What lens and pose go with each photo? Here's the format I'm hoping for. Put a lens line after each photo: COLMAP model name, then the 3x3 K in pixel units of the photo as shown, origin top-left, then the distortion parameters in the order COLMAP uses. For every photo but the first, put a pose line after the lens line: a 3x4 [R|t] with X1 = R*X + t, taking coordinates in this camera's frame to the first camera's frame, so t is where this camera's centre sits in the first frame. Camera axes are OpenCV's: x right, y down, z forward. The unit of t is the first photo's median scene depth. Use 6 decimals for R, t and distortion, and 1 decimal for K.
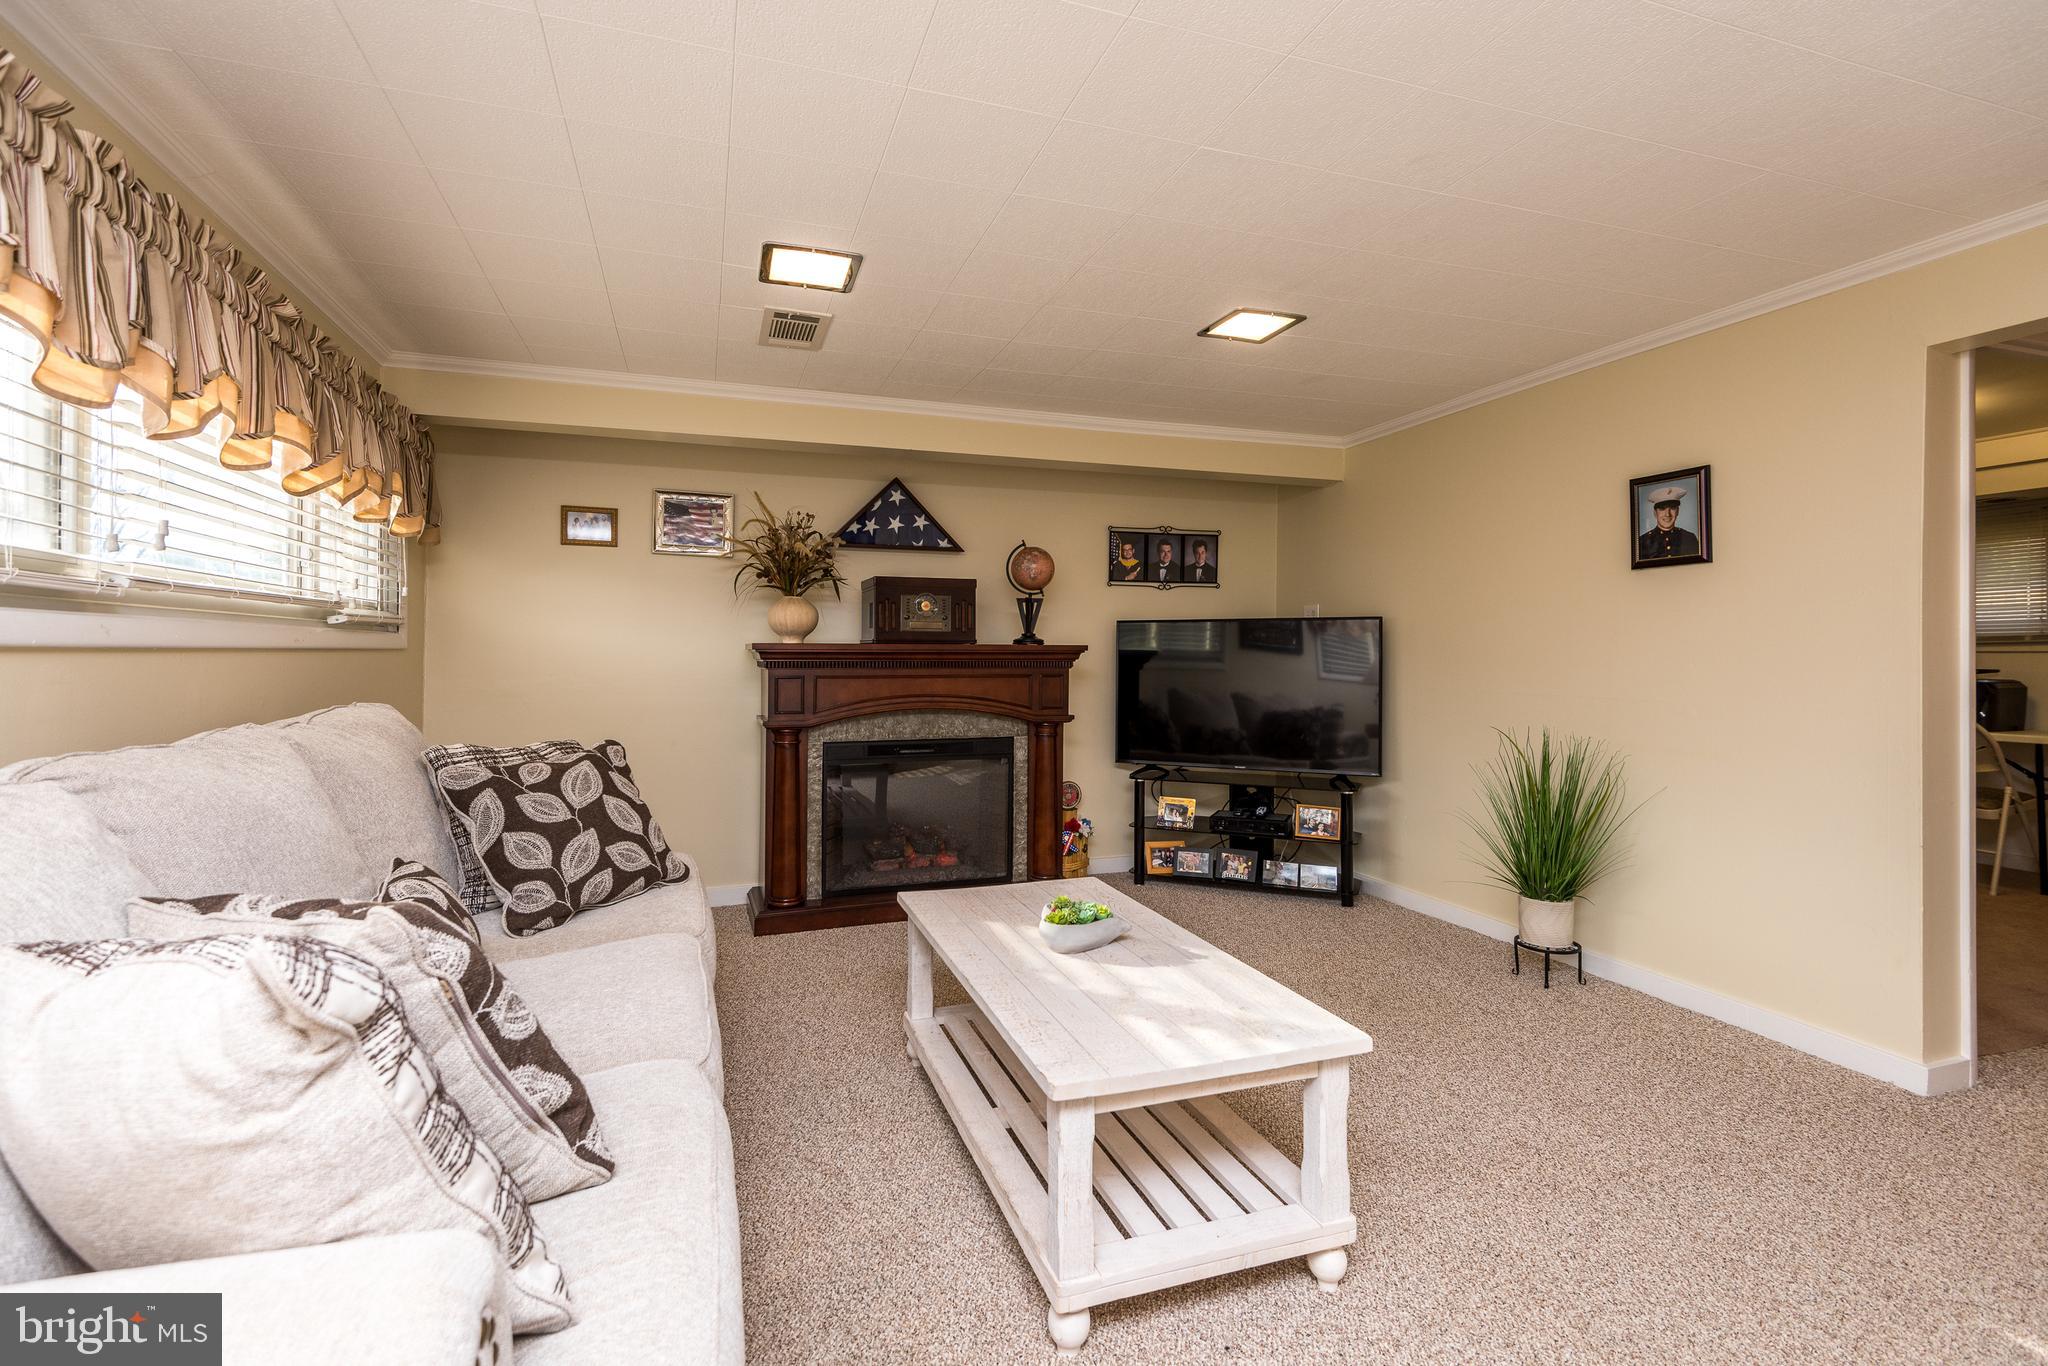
lens RADIAL K [[952.6, 0, 1022.9], [0, 952.6, 649.6], [0, 0, 1]] dist [0.024530, -0.011259]
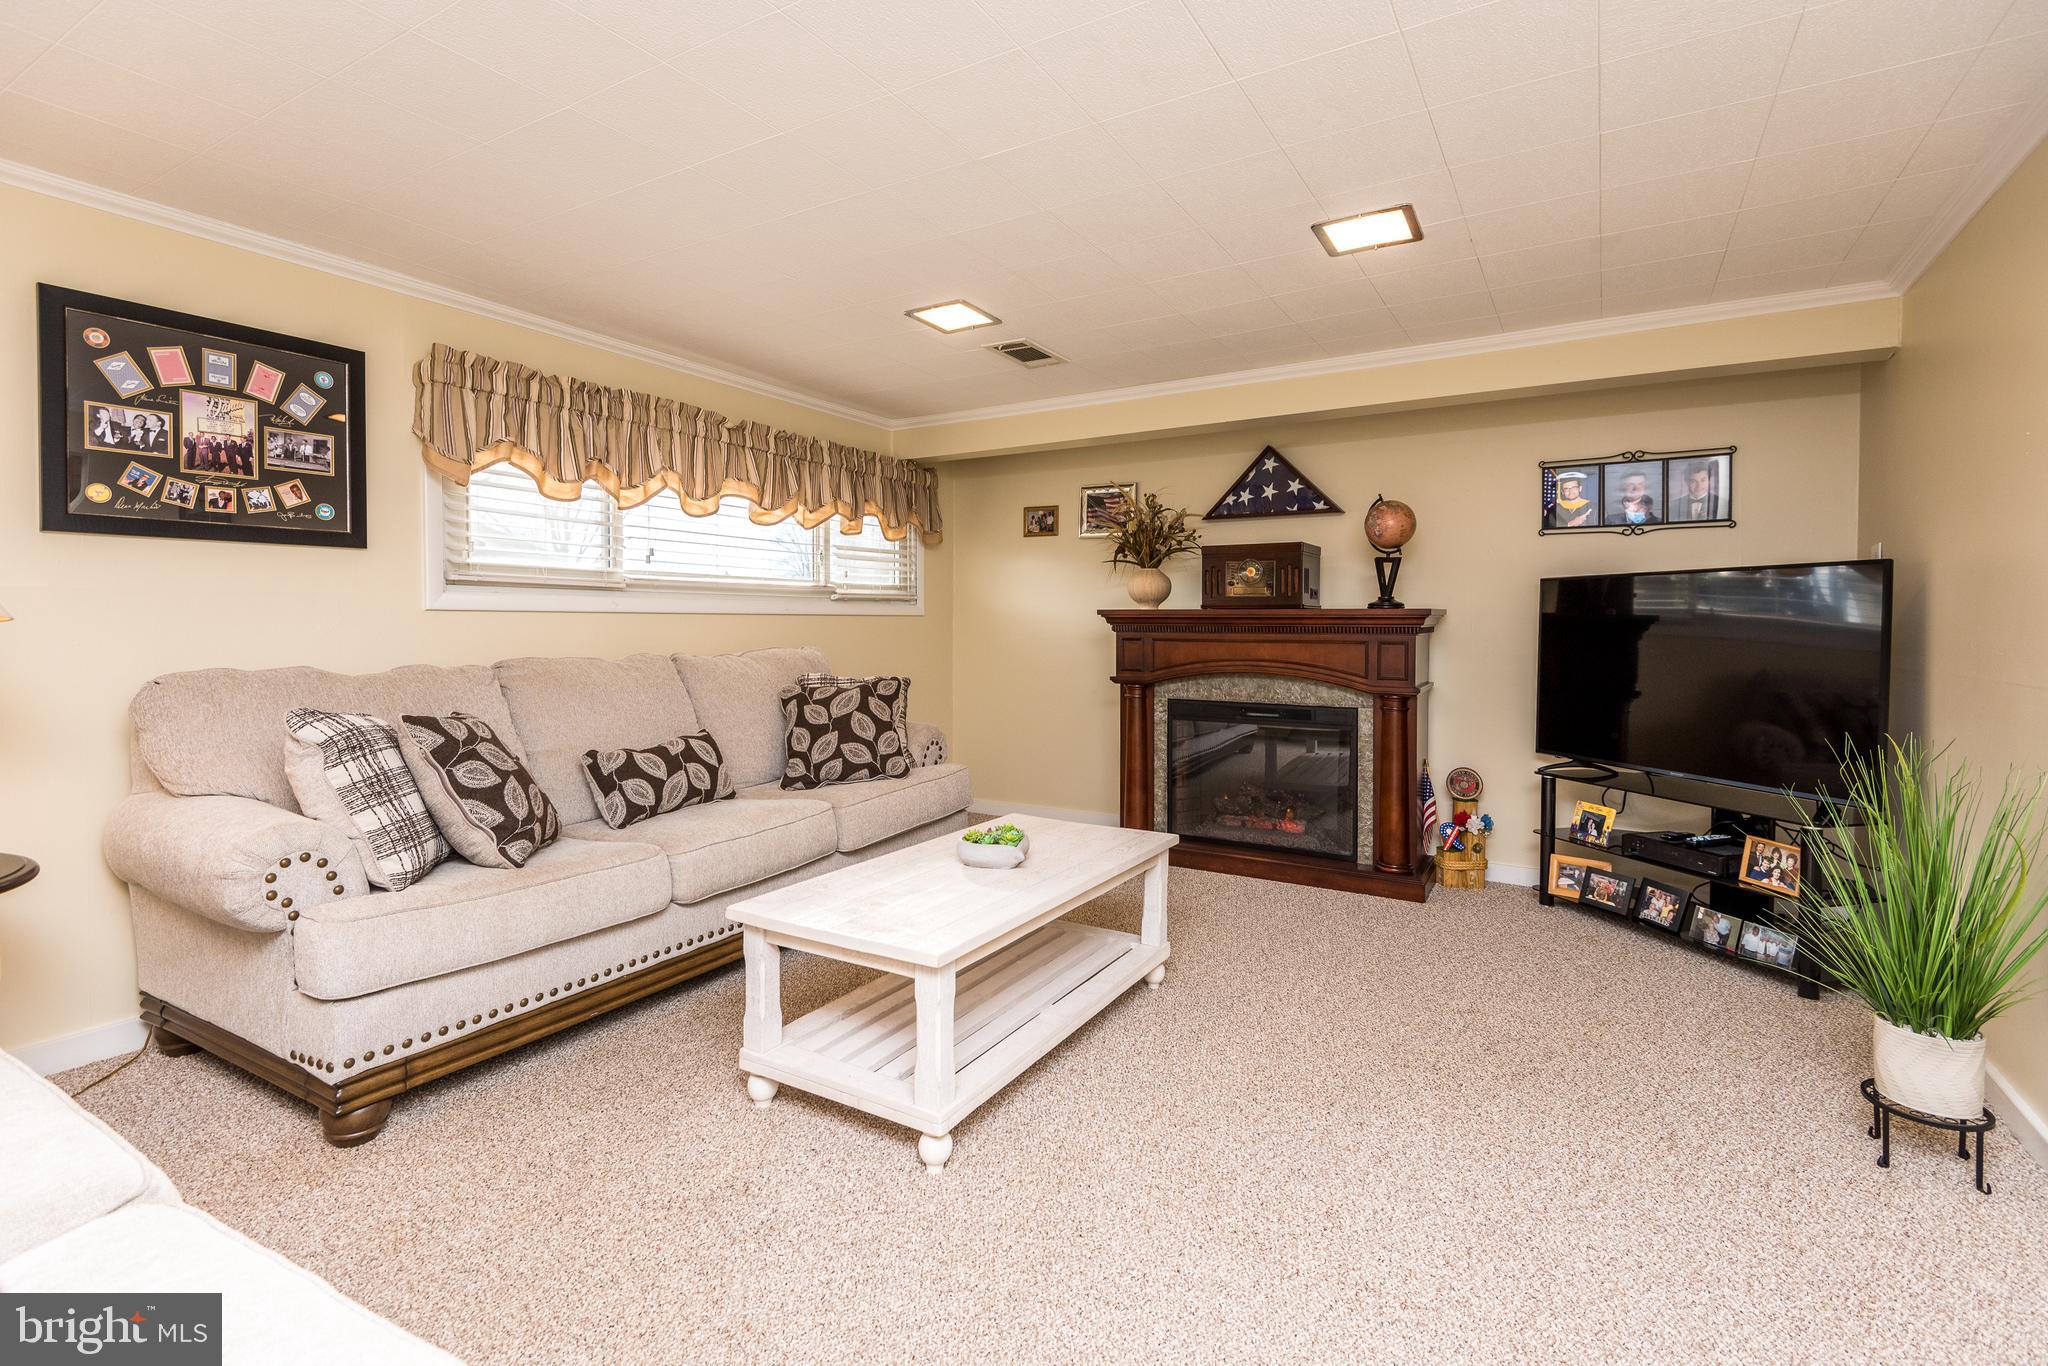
lens RADIAL K [[952.6, 0, 998.3], [0, 952.6, 624.9], [0, 0, 1]] dist [0.024530, -0.011259]
pose [[0.630981, 0.001607, -0.775797, 0.492279], [-0.001334, 0.999999, 0.000986, 0.010041], [0.775798, 0.000413, 0.630982, 0.140755]]
